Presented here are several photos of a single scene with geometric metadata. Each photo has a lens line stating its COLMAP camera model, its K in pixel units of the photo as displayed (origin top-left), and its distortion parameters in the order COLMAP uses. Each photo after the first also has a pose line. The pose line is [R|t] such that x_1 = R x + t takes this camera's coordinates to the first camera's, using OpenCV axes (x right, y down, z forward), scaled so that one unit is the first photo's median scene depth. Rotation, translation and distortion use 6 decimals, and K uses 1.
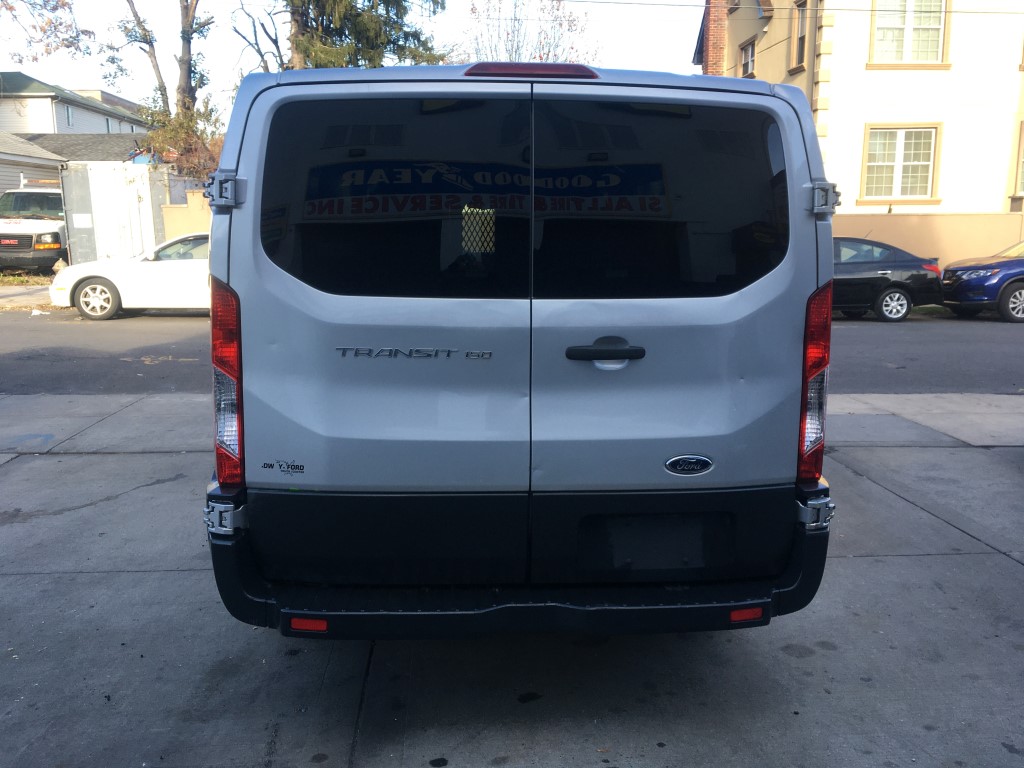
lens RADIAL K [[885.5, 0, 512.0], [0, 885.5, 384.0], [0, 0, 1]] dist [0.034613, -0.022045]
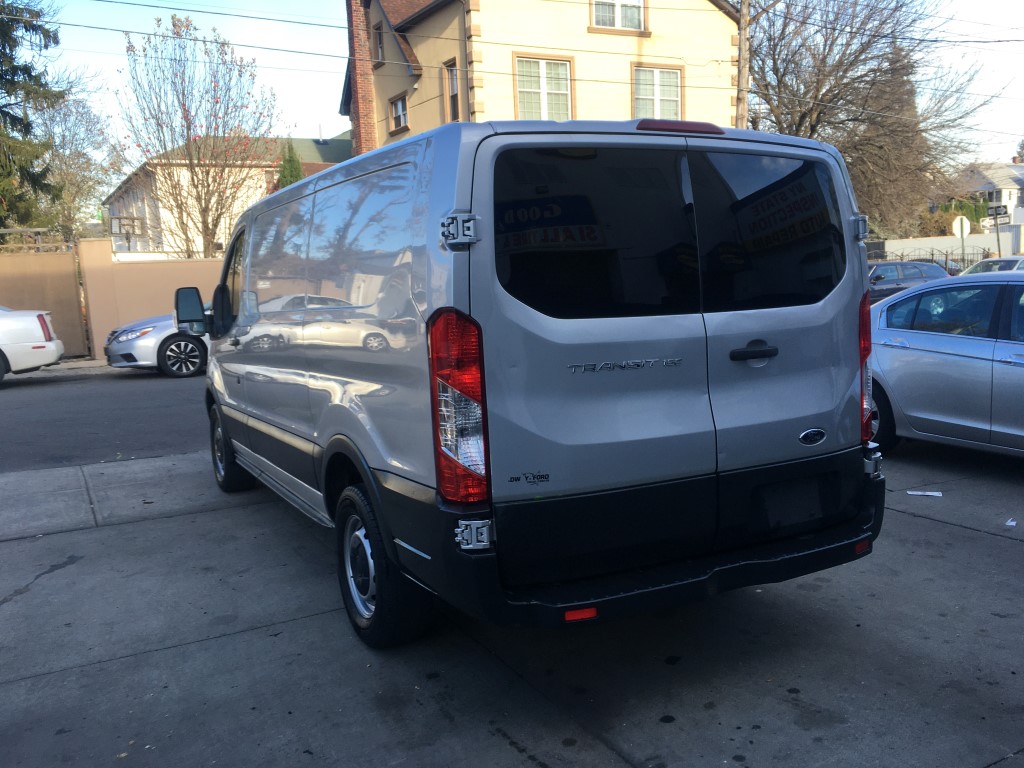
lens RADIAL K [[883.1, 0, 513.3], [0, 883.1, 389.8], [0, 0, 1]] dist [0.036602, -0.016484]
pose [[0.911108, -0.089245, 0.402389, -0.541568], [0.106897, 0.994036, -0.021578, 0.004864], [-0.398063, 0.062674, 0.915215, 0.003115]]
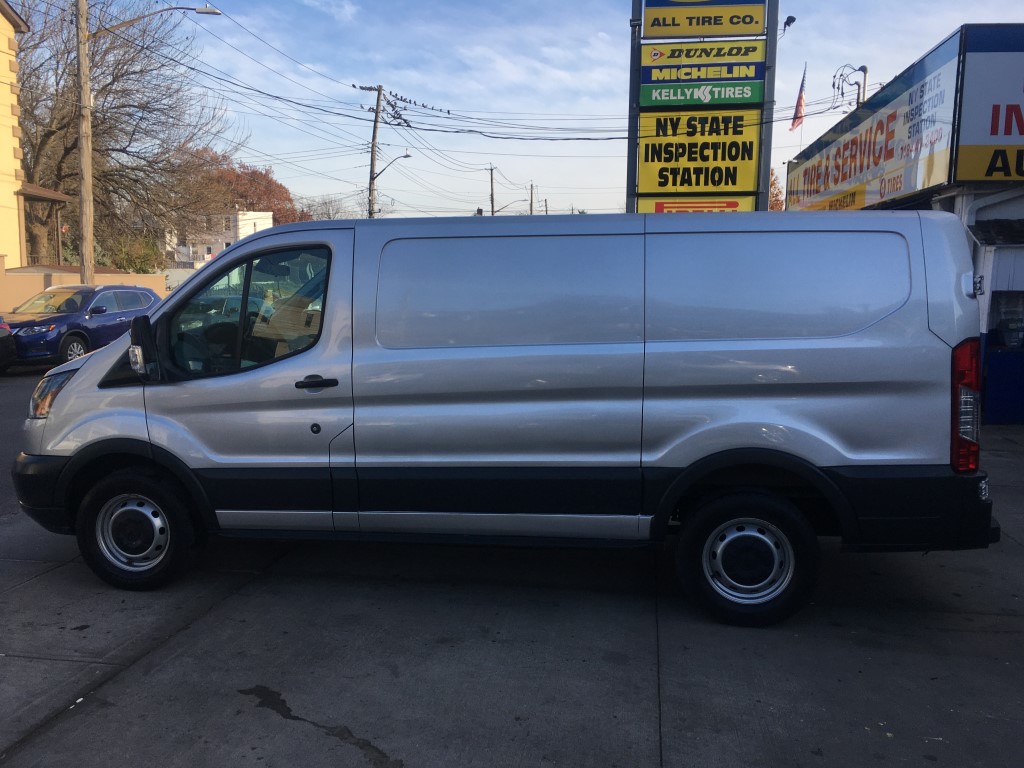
lens RADIAL K [[872.1, 0, 506.4], [0, 872.1, 390.0], [0, 0, 1]] dist [0.075433, -0.113997]
pose [[0.227447, -0.117542, 0.966671, -1.568016], [0.162858, 0.983299, 0.081245, -0.223328], [-0.960076, 0.138951, 0.242790, 1.095615]]
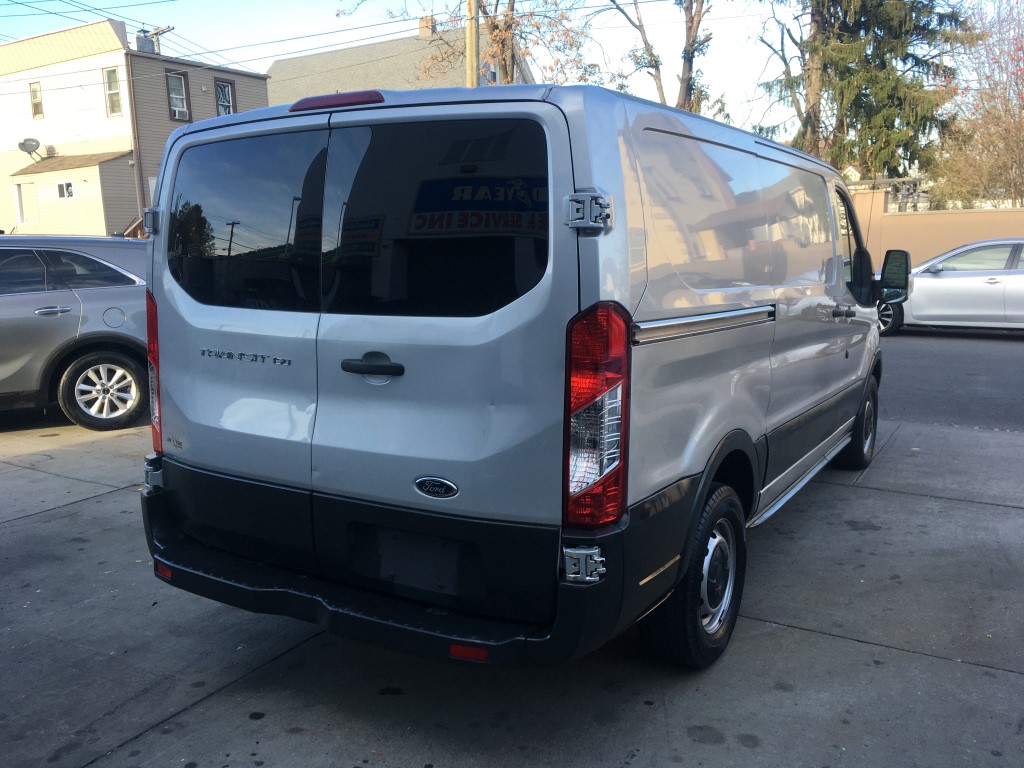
lens RADIAL K [[872.1, 0, 506.4], [0, 872.1, 390.0], [0, 0, 1]] dist [0.075433, -0.113997]
pose [[0.818309, 0.081131, -0.569023, 0.630155], [-0.079770, 0.996438, 0.027354, -0.038370], [0.569216, 0.023008, 0.821866, 0.192518]]
